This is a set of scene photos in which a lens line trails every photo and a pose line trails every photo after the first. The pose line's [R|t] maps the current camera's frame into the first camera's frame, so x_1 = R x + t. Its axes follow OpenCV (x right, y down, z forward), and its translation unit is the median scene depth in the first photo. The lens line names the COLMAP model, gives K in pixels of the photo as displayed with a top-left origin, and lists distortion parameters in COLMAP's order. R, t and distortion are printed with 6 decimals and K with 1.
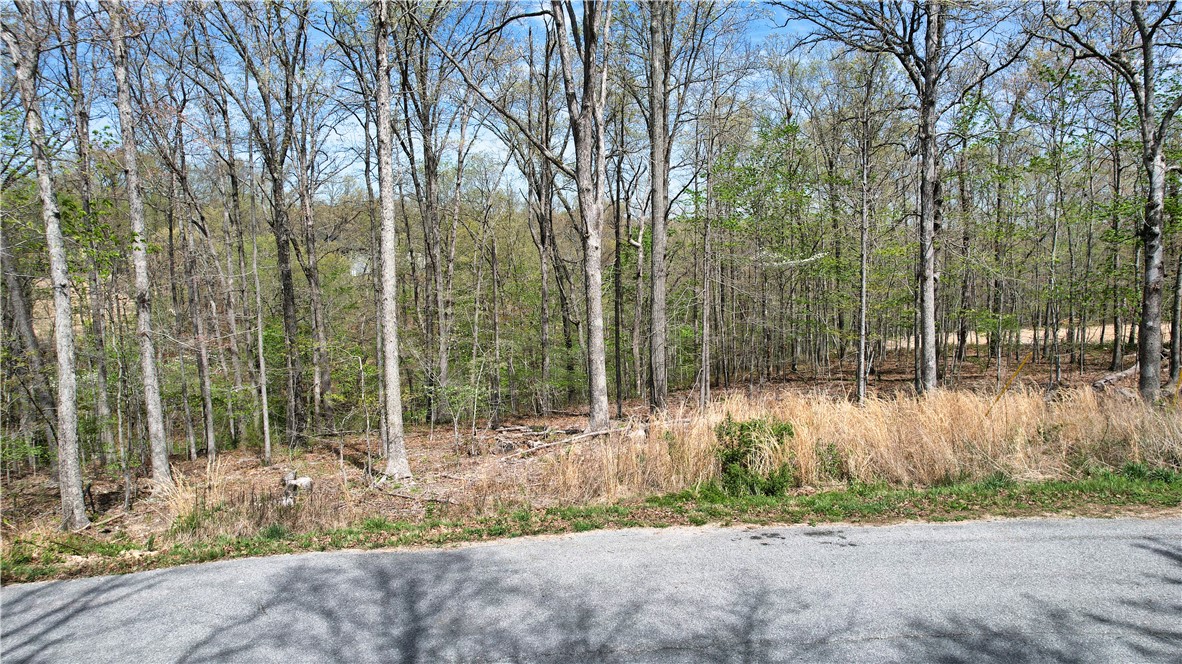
lens RADIAL K [[761.3, 0, 608.4], [0, 761.3, 331.6], [0, 0, 1]] dist [-0.070004, 0.064380]
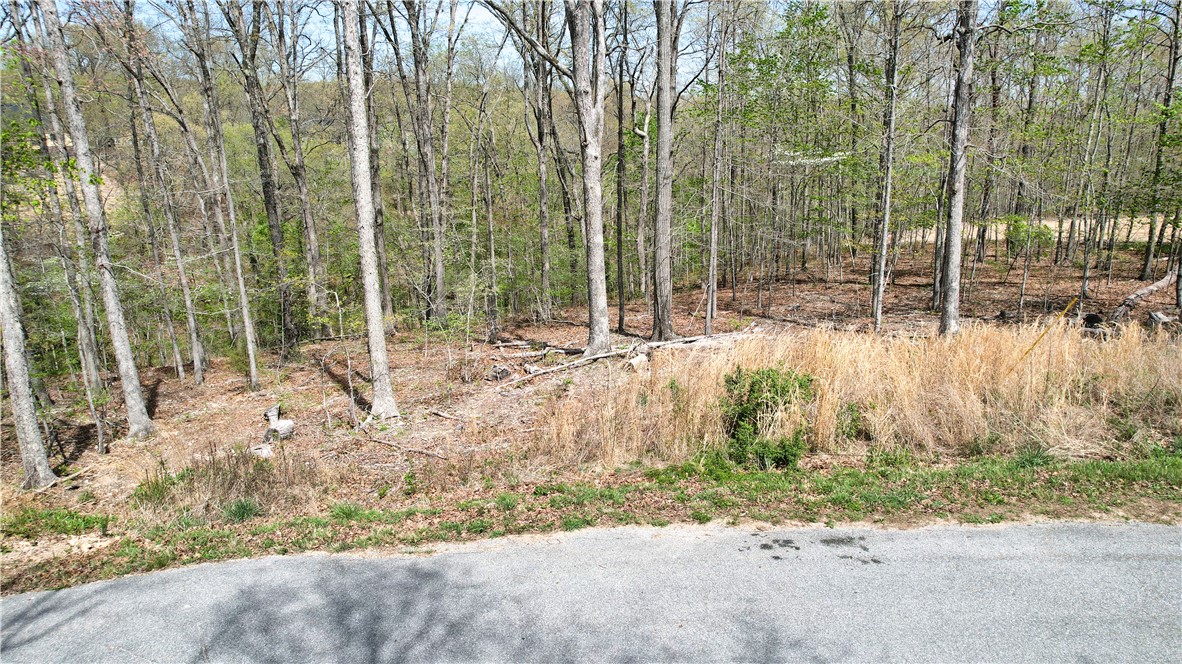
lens RADIAL K [[761.3, 0, 608.4], [0, 761.3, 331.6], [0, 0, 1]] dist [-0.070004, 0.064380]
pose [[0.999965, -0.000462, -0.008325, 0.011088], [0.001776, 0.987364, 0.158461, -0.076079], [0.008147, -0.158470, 0.987330, 0.105409]]
